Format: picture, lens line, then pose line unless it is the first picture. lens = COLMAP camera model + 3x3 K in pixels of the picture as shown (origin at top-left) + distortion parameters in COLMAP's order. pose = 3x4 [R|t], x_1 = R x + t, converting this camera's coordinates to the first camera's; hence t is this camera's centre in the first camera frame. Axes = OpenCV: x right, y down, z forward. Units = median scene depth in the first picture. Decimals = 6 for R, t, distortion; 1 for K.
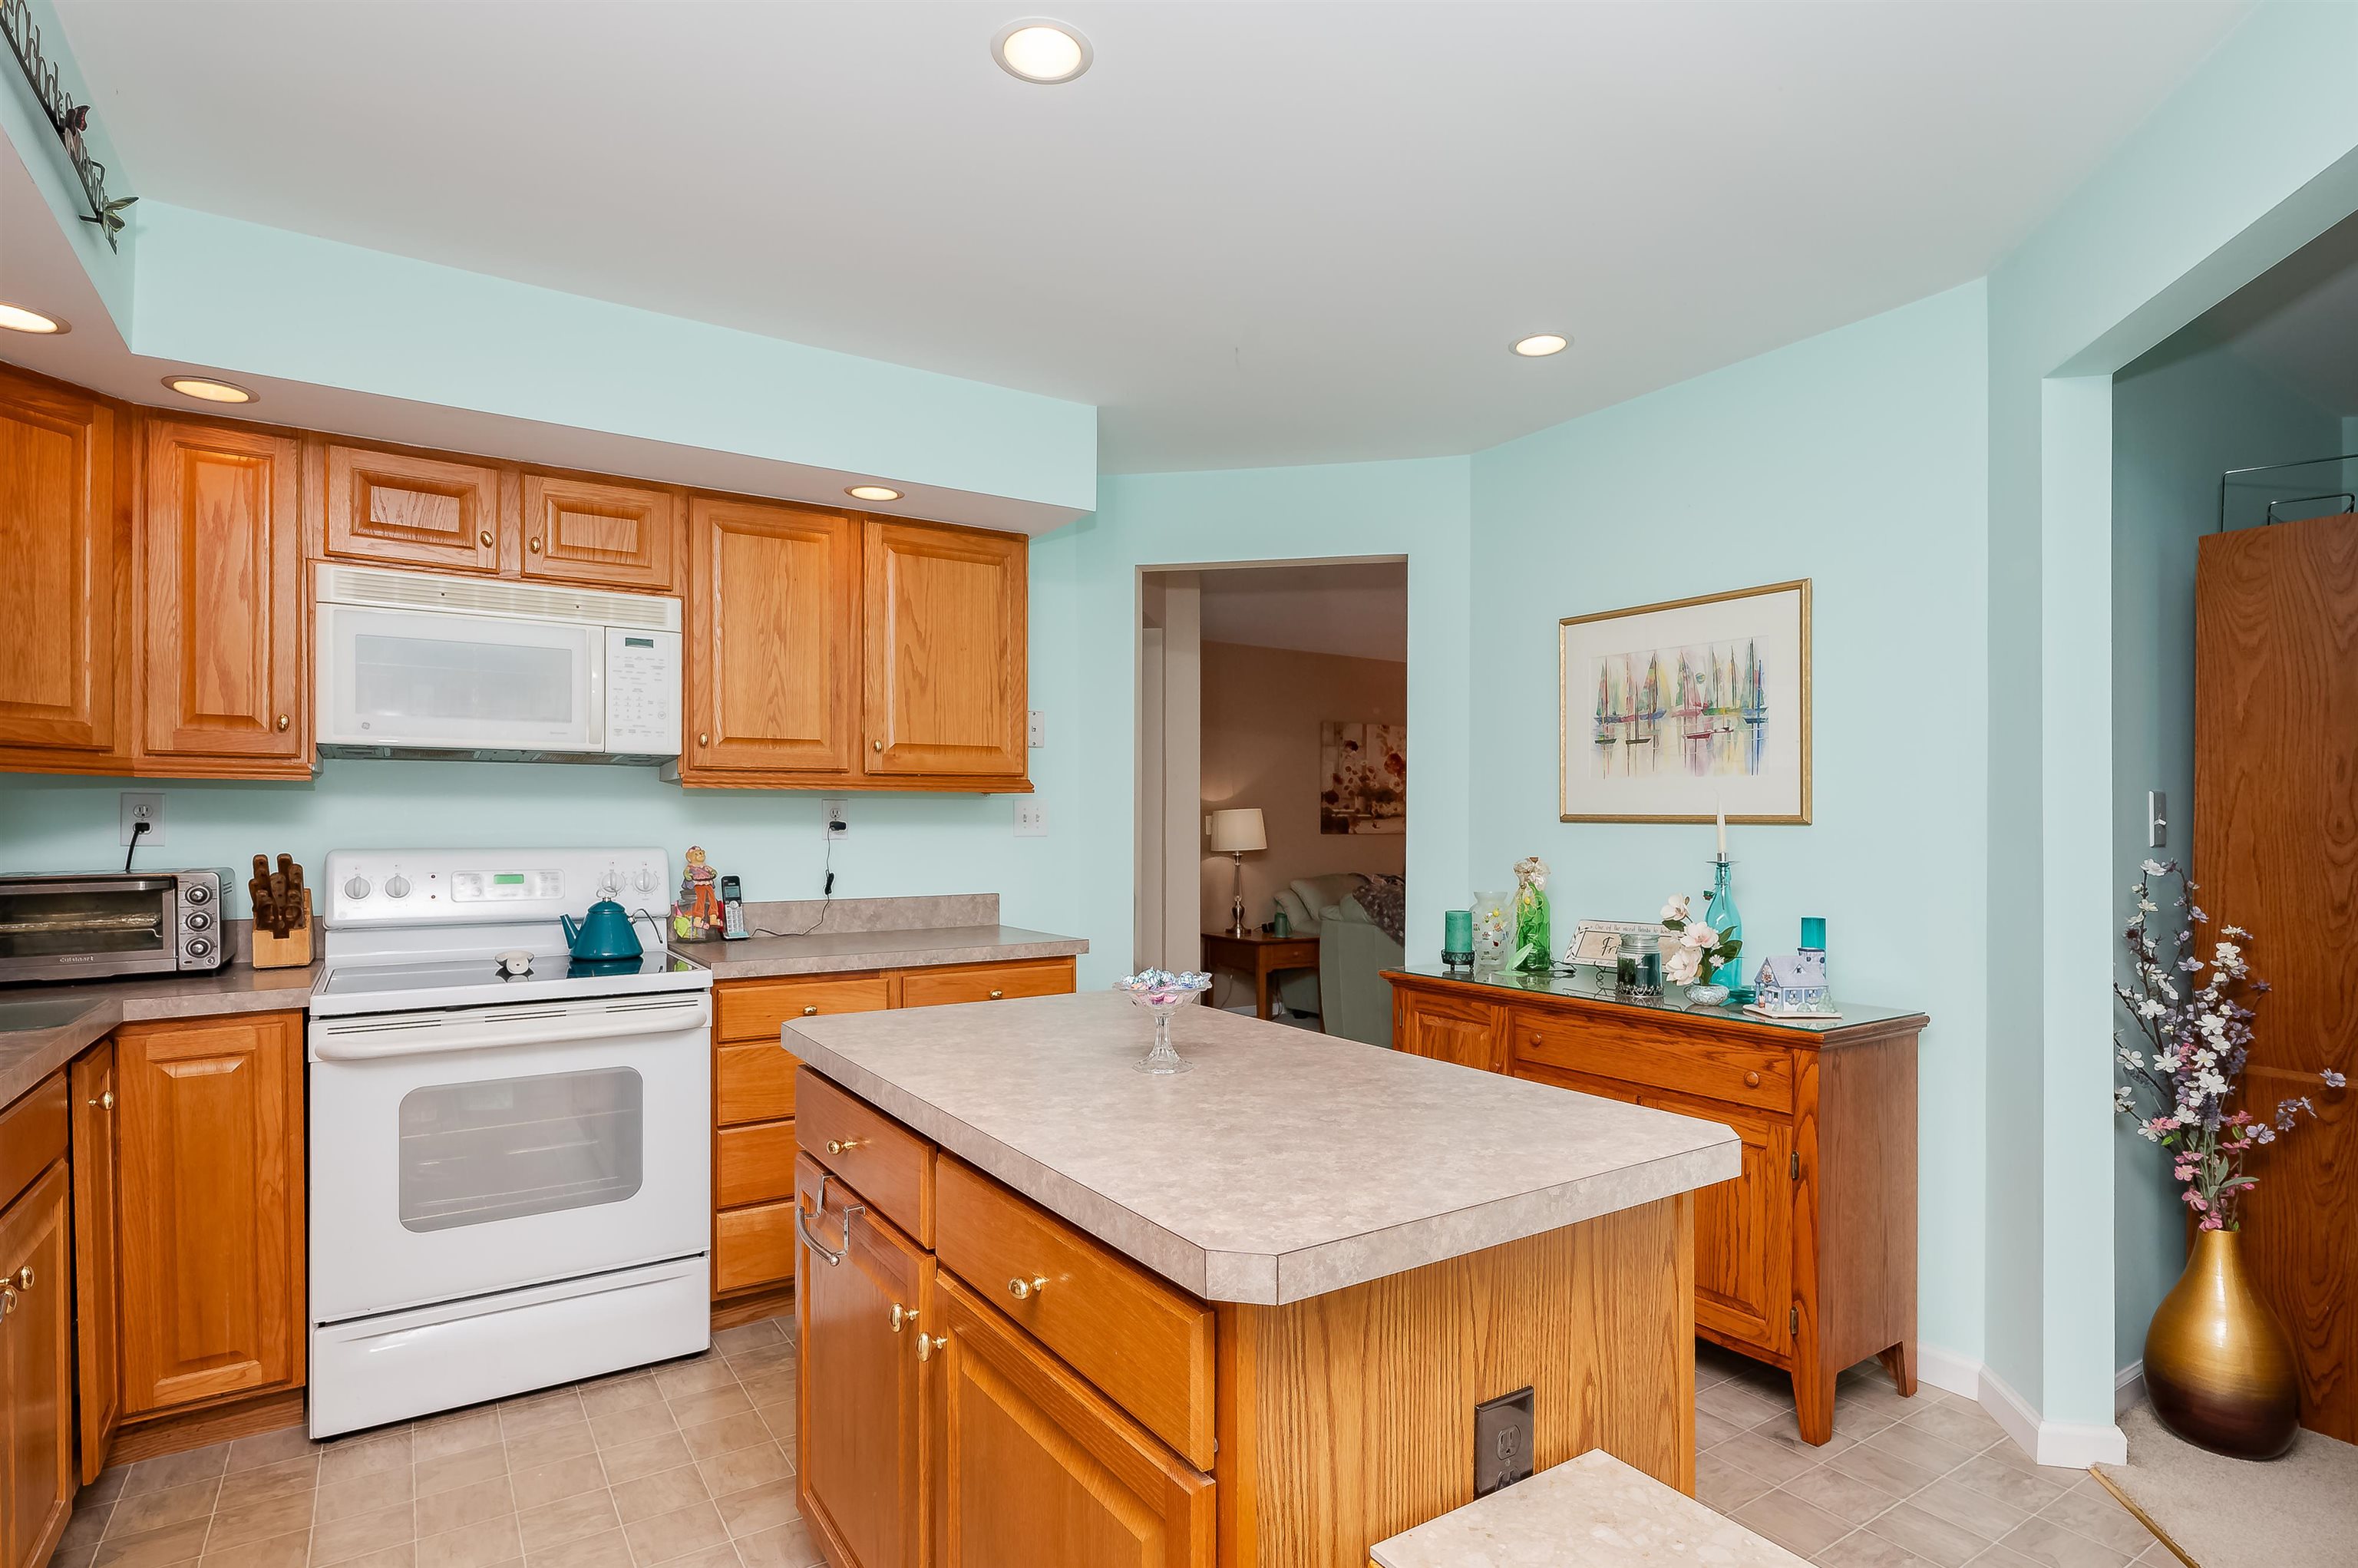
lens RADIAL K [[1208.2, 0, 1225.7], [0, 1208.2, 819.7], [0, 0, 1]] dist [-0.000931, -0.000146]
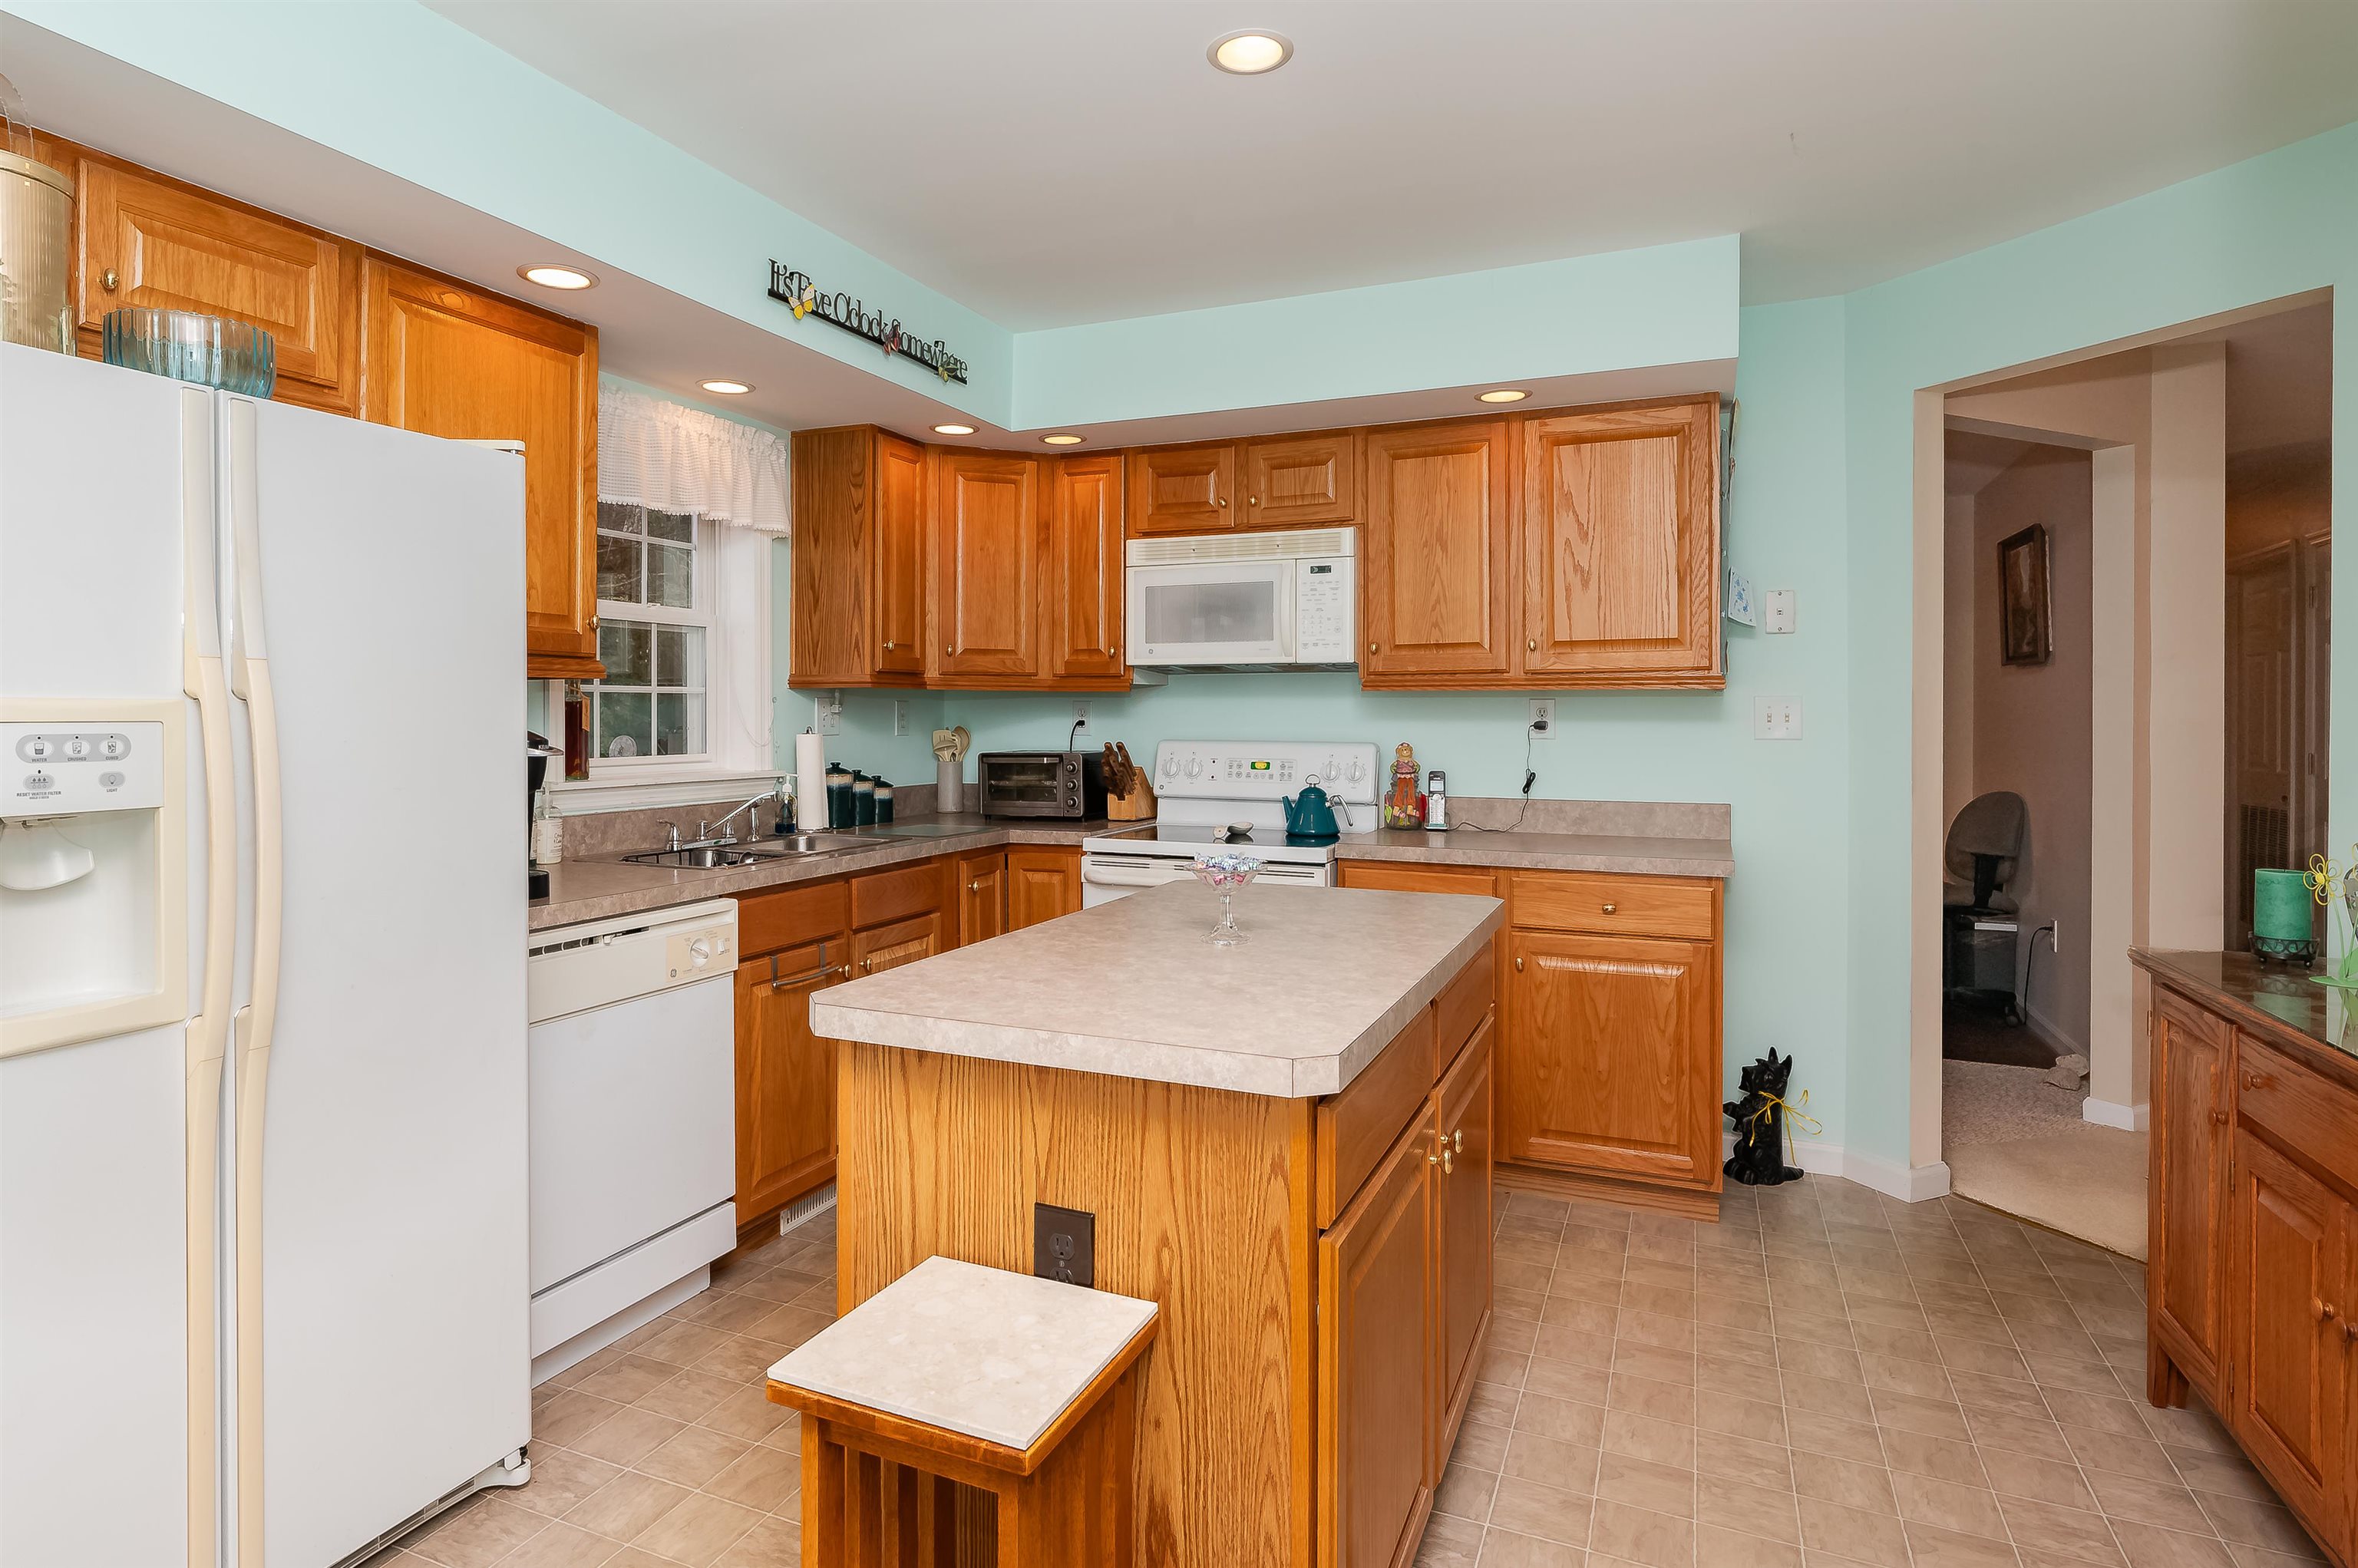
lens RADIAL K [[1333.7, 0, 1050.9], [0, 1333.7, 717.8], [0, 0, 1]] dist [-0.000091, -0.000071]
pose [[0.486138, 0.002192, -0.873879, 0.499158], [-0.000926, 0.999998, 0.001993, -0.003361], [0.873882, -0.000159, 0.486139, 0.126891]]
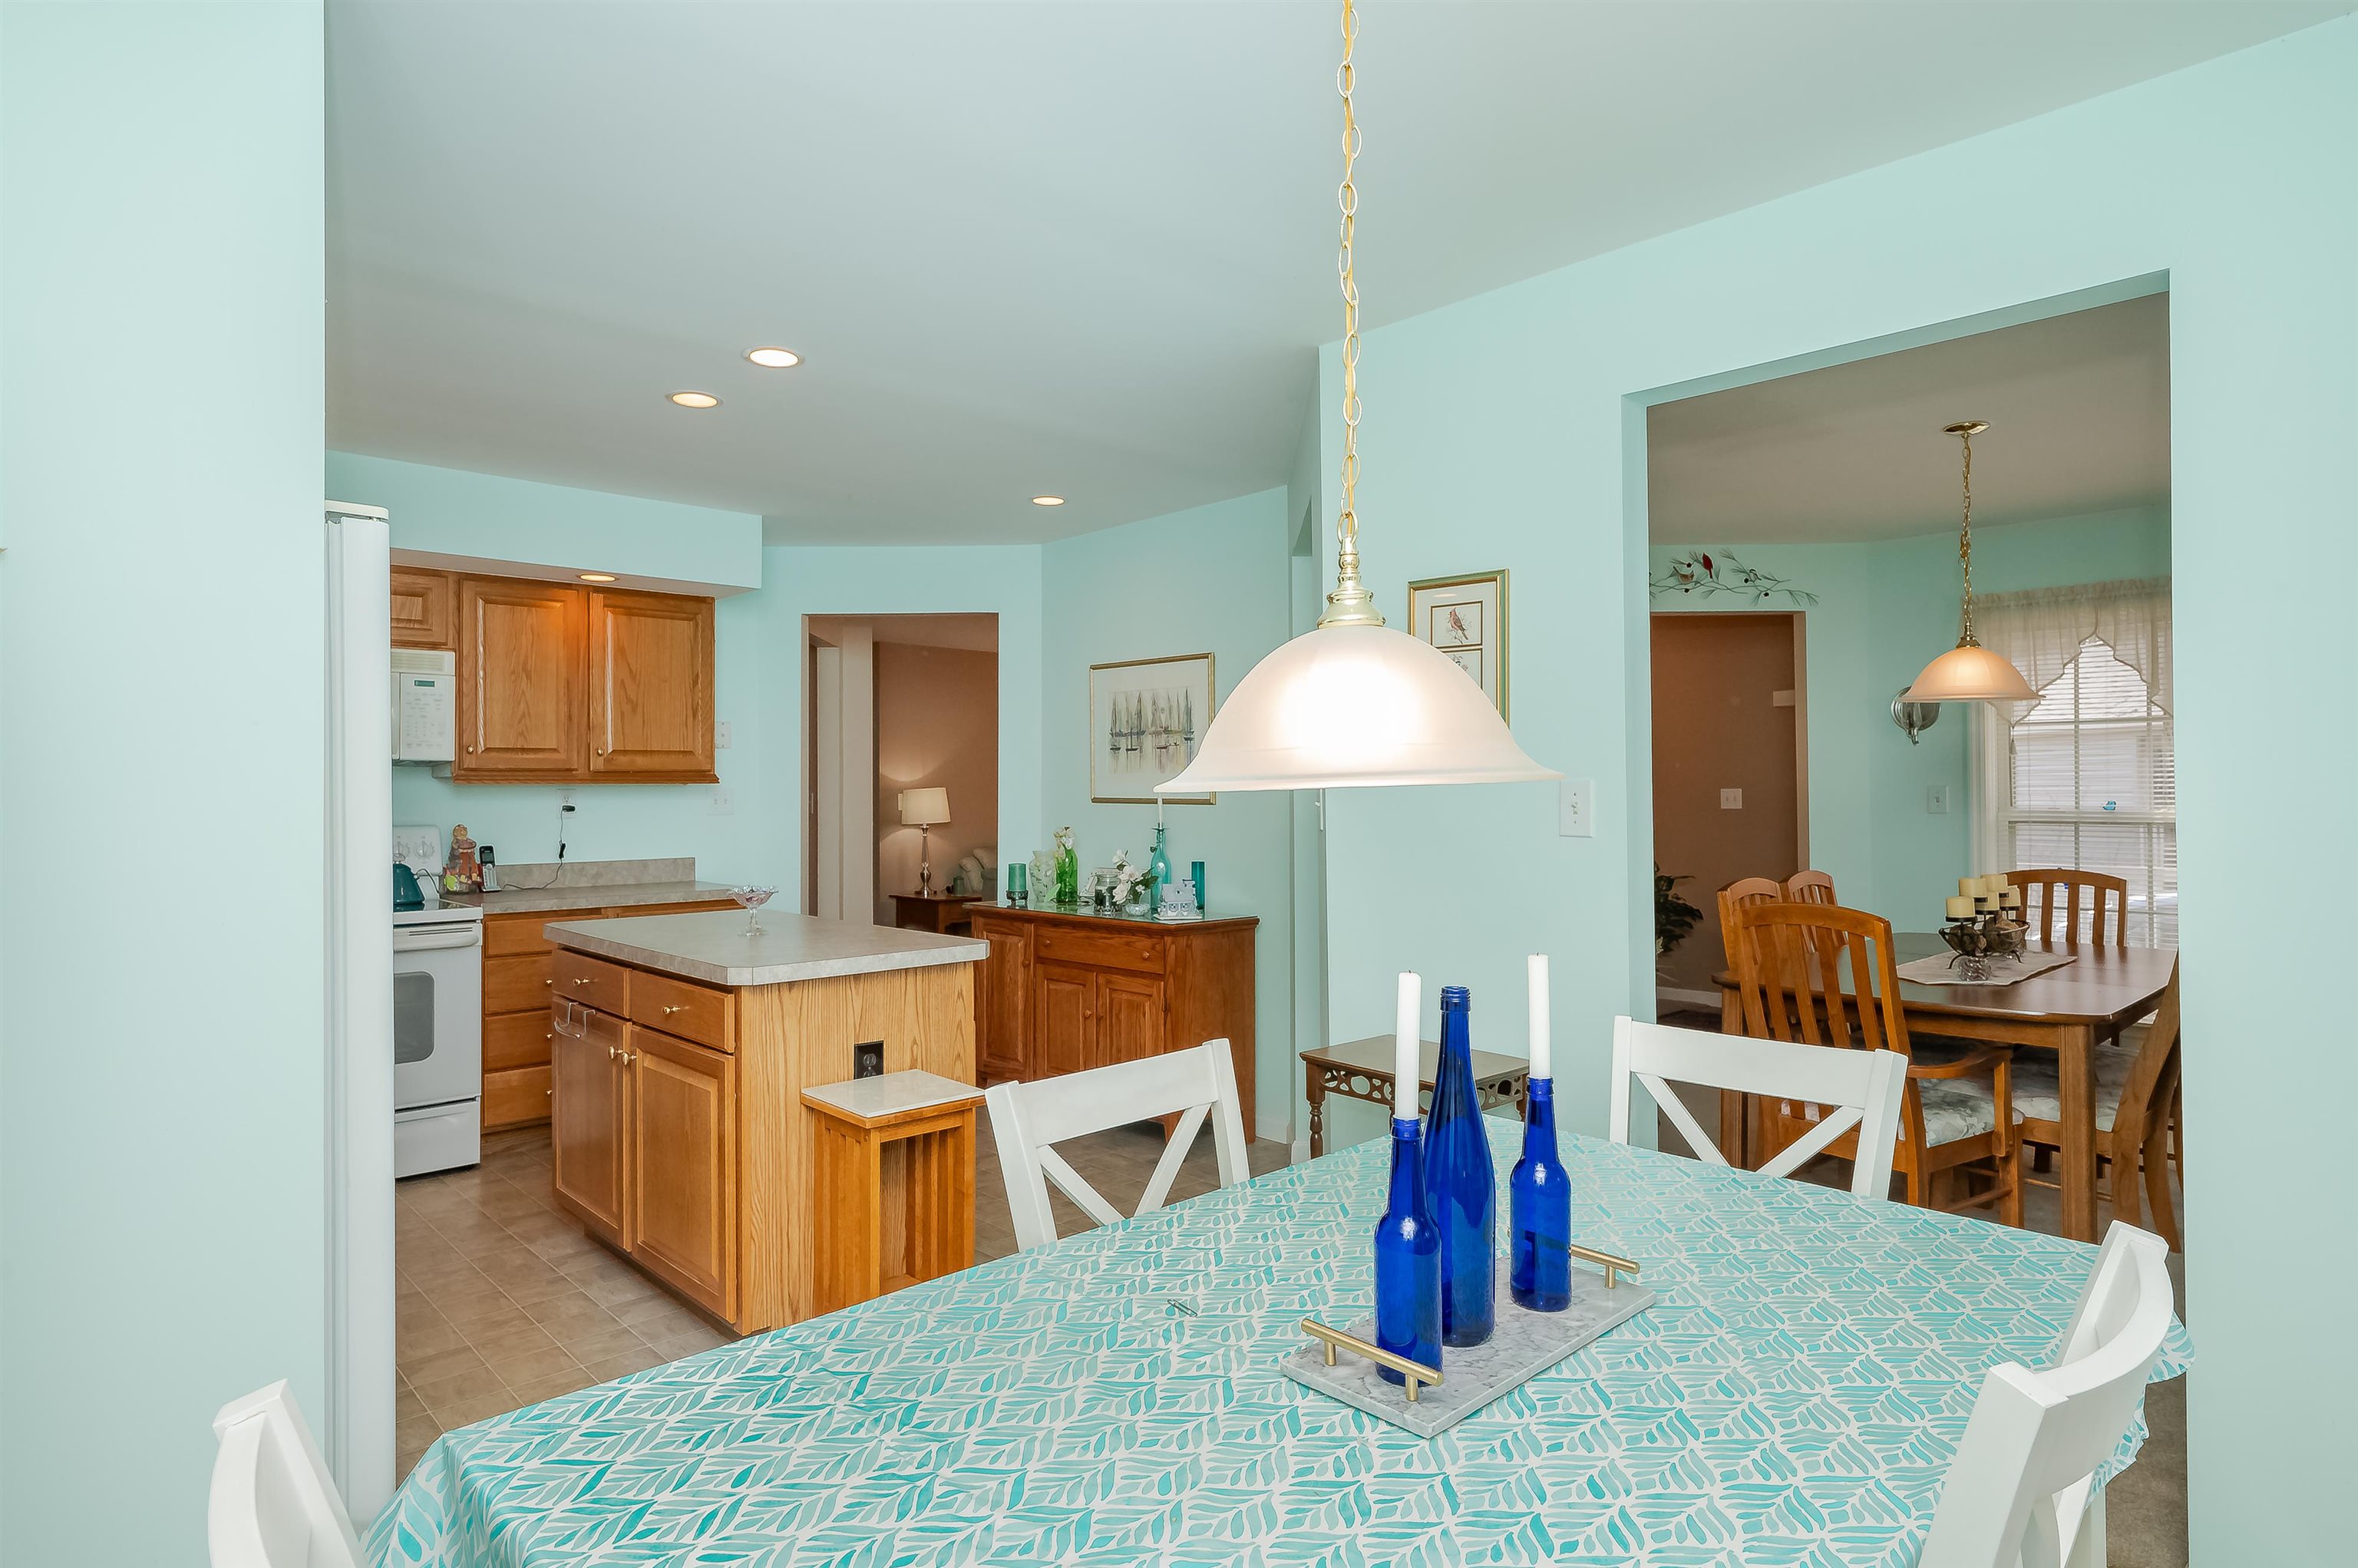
lens RADIAL K [[1309.8, 0, 1215.5], [0, 1309.8, 776.1], [0, 0, 1]] dist [-0.000487, -0.000364]
pose [[0.986967, -0.003085, 0.160895, 0.183073], [0.004616, 0.999948, -0.009144, -0.016431], [-0.160858, 0.009768, 0.986929, -0.652226]]
